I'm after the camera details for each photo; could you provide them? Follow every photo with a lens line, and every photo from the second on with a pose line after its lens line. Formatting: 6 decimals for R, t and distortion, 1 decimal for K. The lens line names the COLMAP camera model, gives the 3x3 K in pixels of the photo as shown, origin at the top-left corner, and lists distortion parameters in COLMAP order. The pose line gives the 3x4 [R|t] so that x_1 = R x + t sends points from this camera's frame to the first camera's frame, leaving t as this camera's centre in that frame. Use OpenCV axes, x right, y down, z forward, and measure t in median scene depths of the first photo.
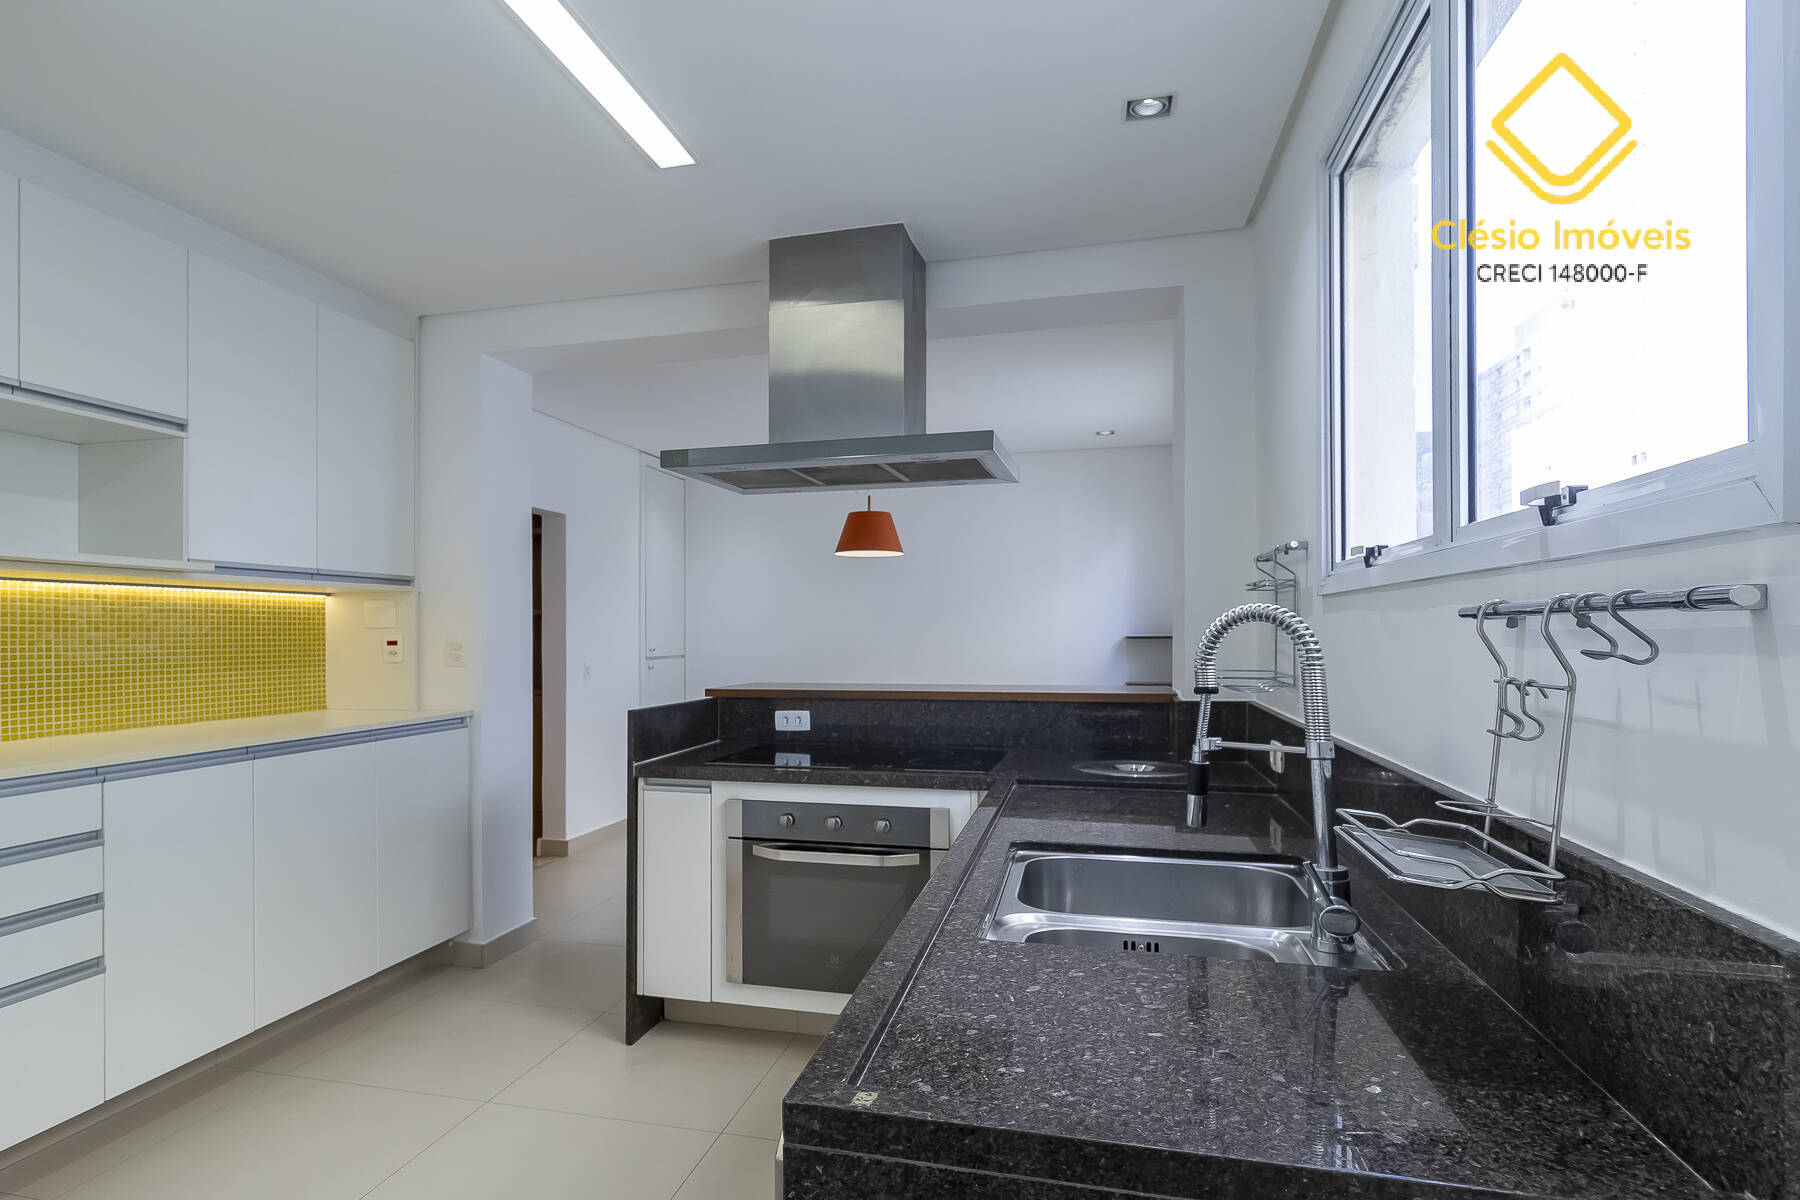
lens RADIAL K [[876.3, 0, 900.0], [0, 876.3, 600.0], [0, 0, 1]] dist [0.003222, 0.000913]
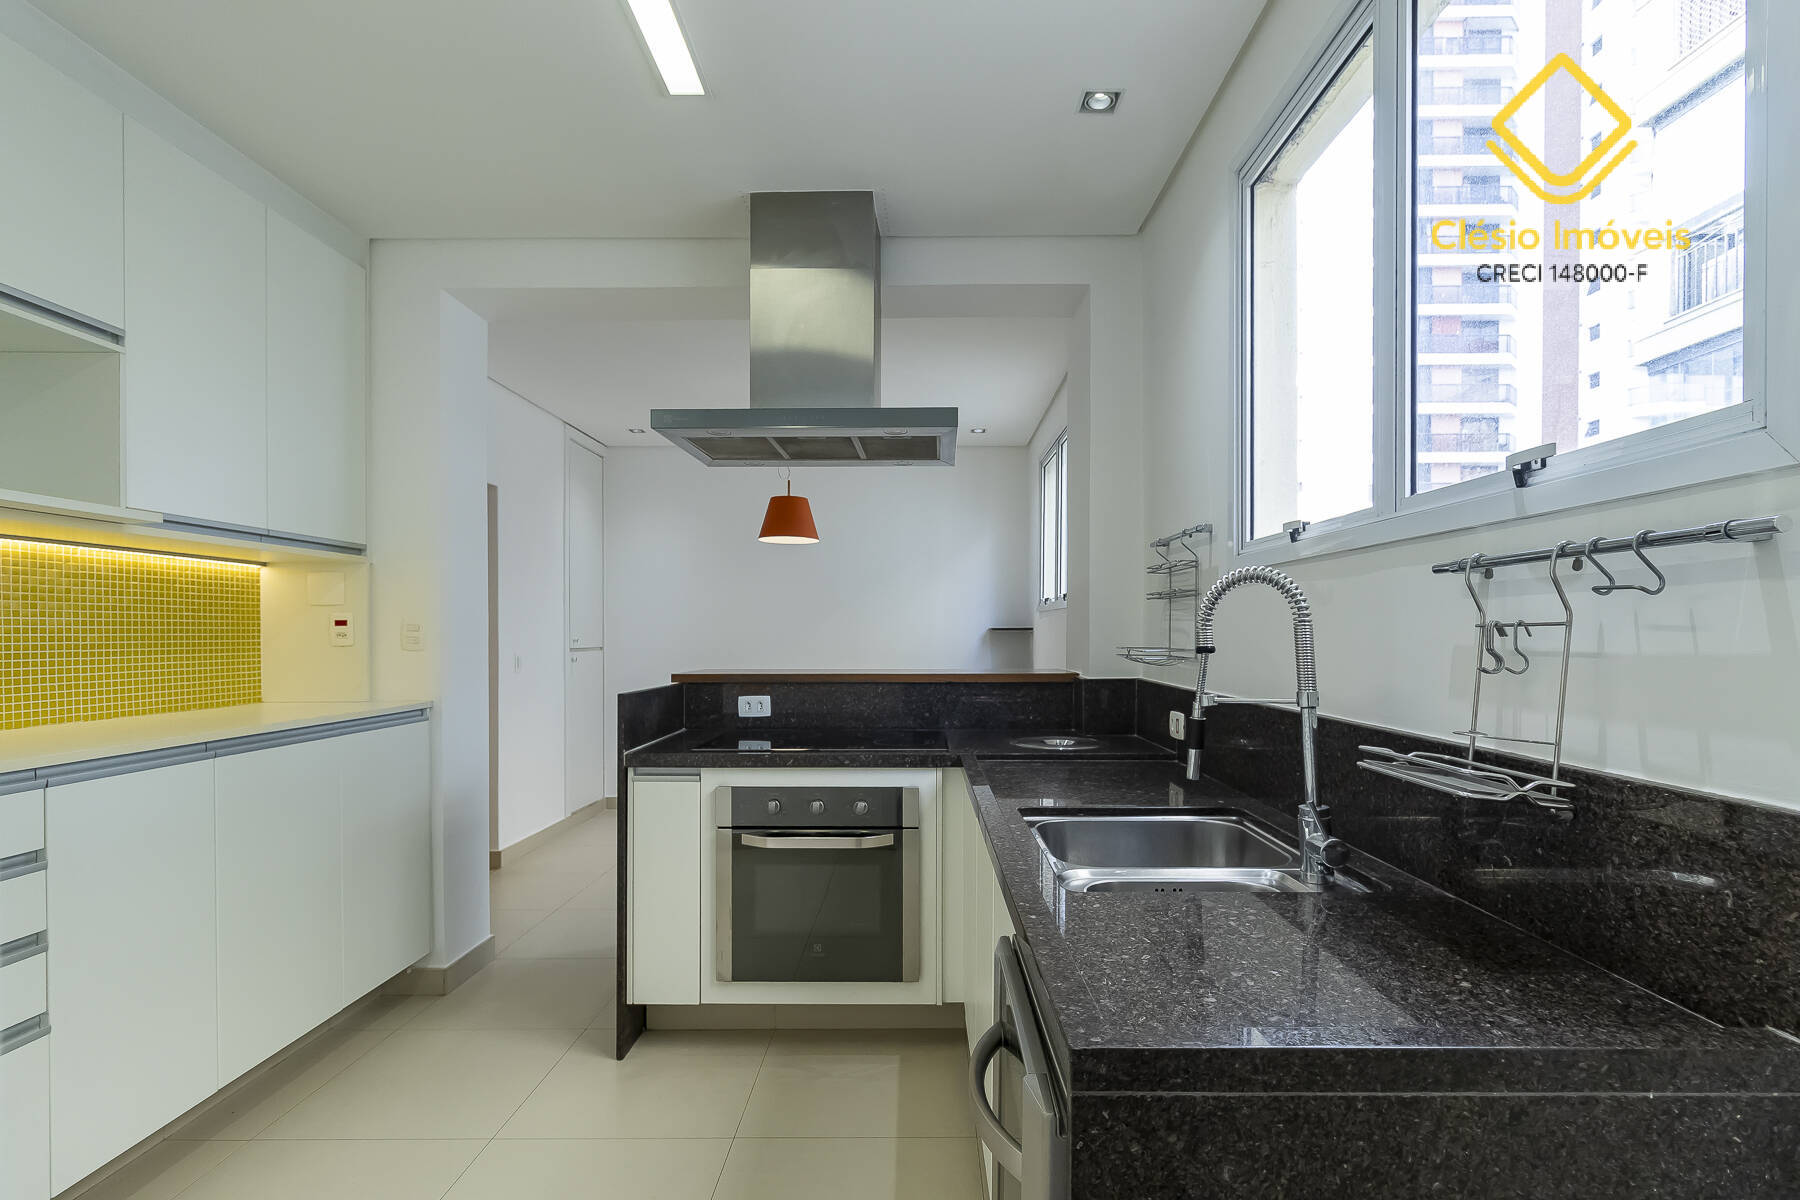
lens RADIAL K [[862.3, 0, 922.7], [0, 862.3, 610.4], [0, 0, 1]] dist [0.001717, 0.001930]
pose [[0.974549, -0.020042, 0.223278, -0.269791], [0.018420, 0.999787, 0.009345, 0.049250], [-0.223418, -0.004994, 0.974710, 0.073938]]
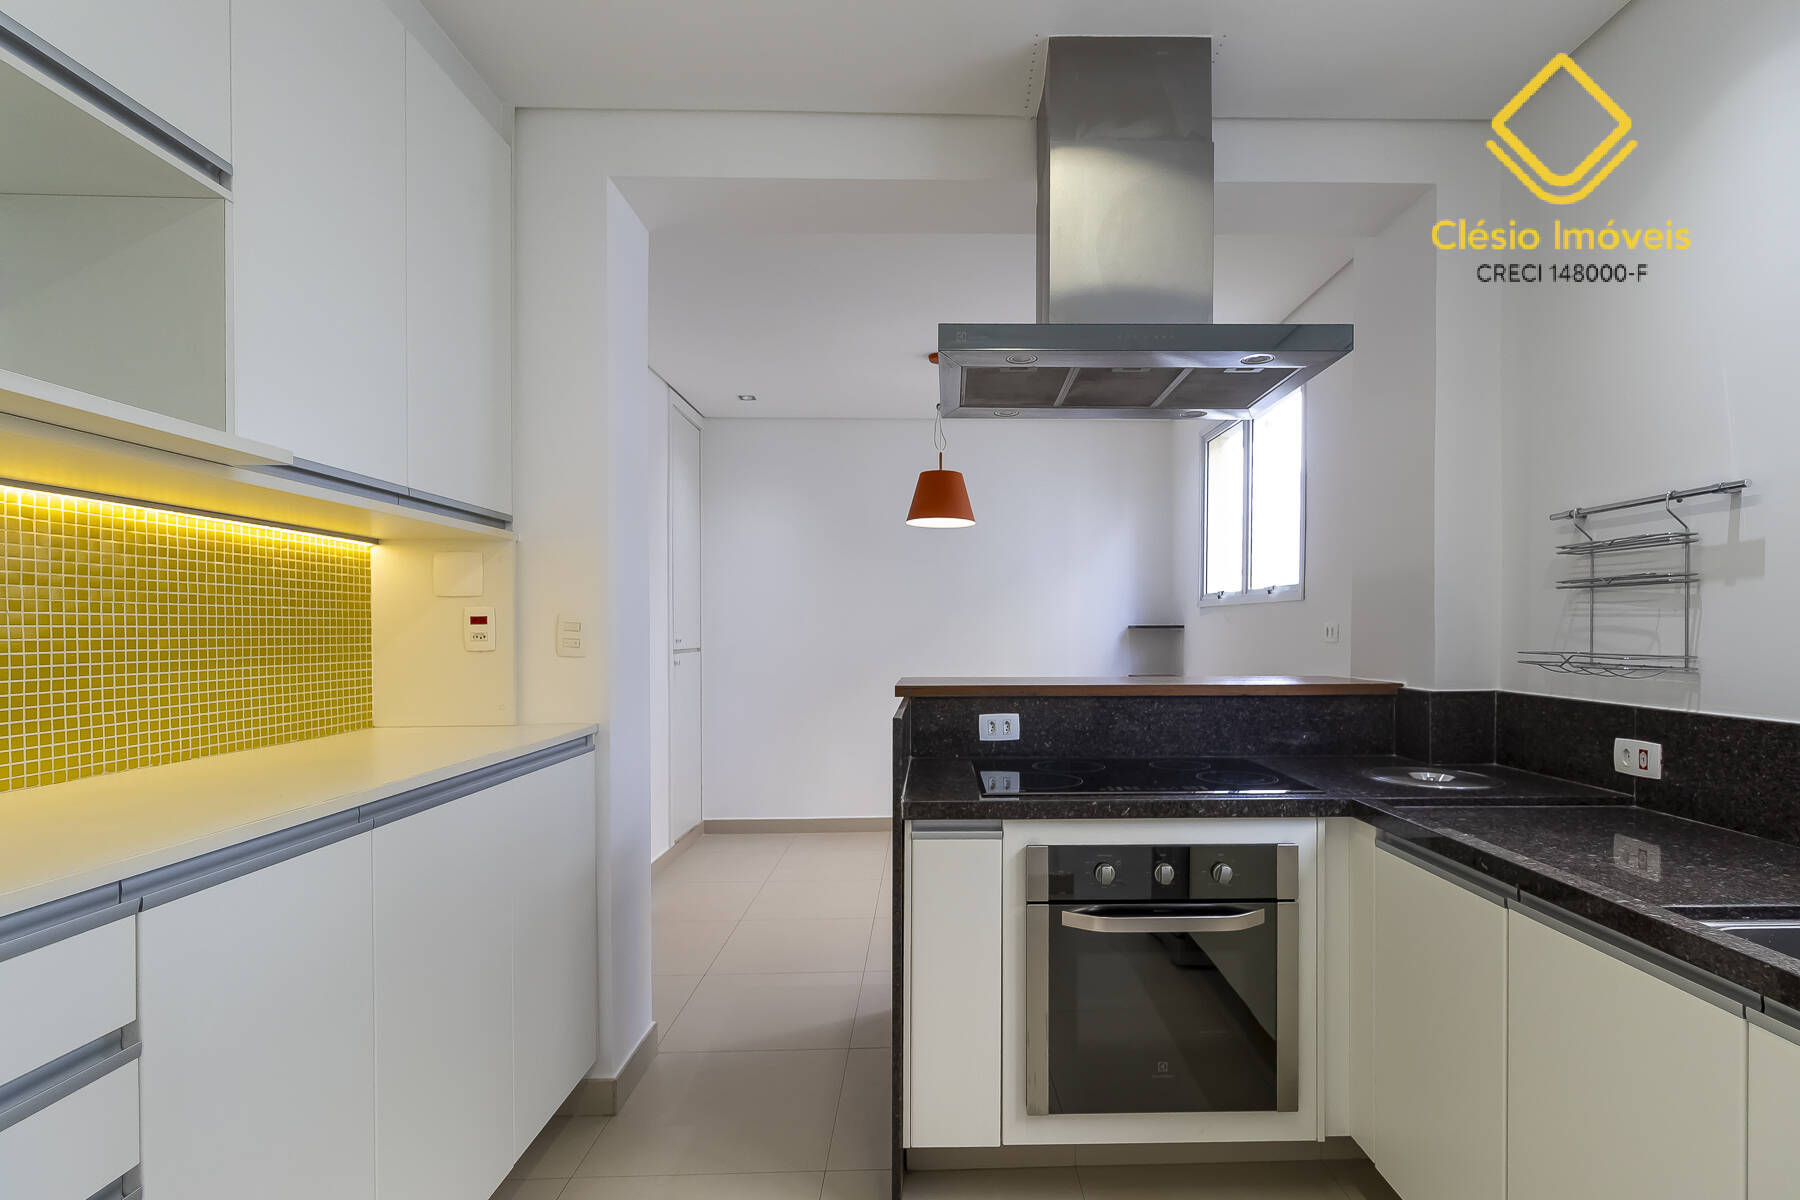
lens RADIAL K [[865.6, 0, 945.8], [0, 865.6, 606.1], [0, 0, 1]] dist [0.005190, 0.000513]
pose [[0.969899, -0.019700, 0.242710, -0.489551], [0.018202, 0.999799, 0.008412, 0.049316], [-0.242827, -0.003741, 0.970062, 0.367466]]
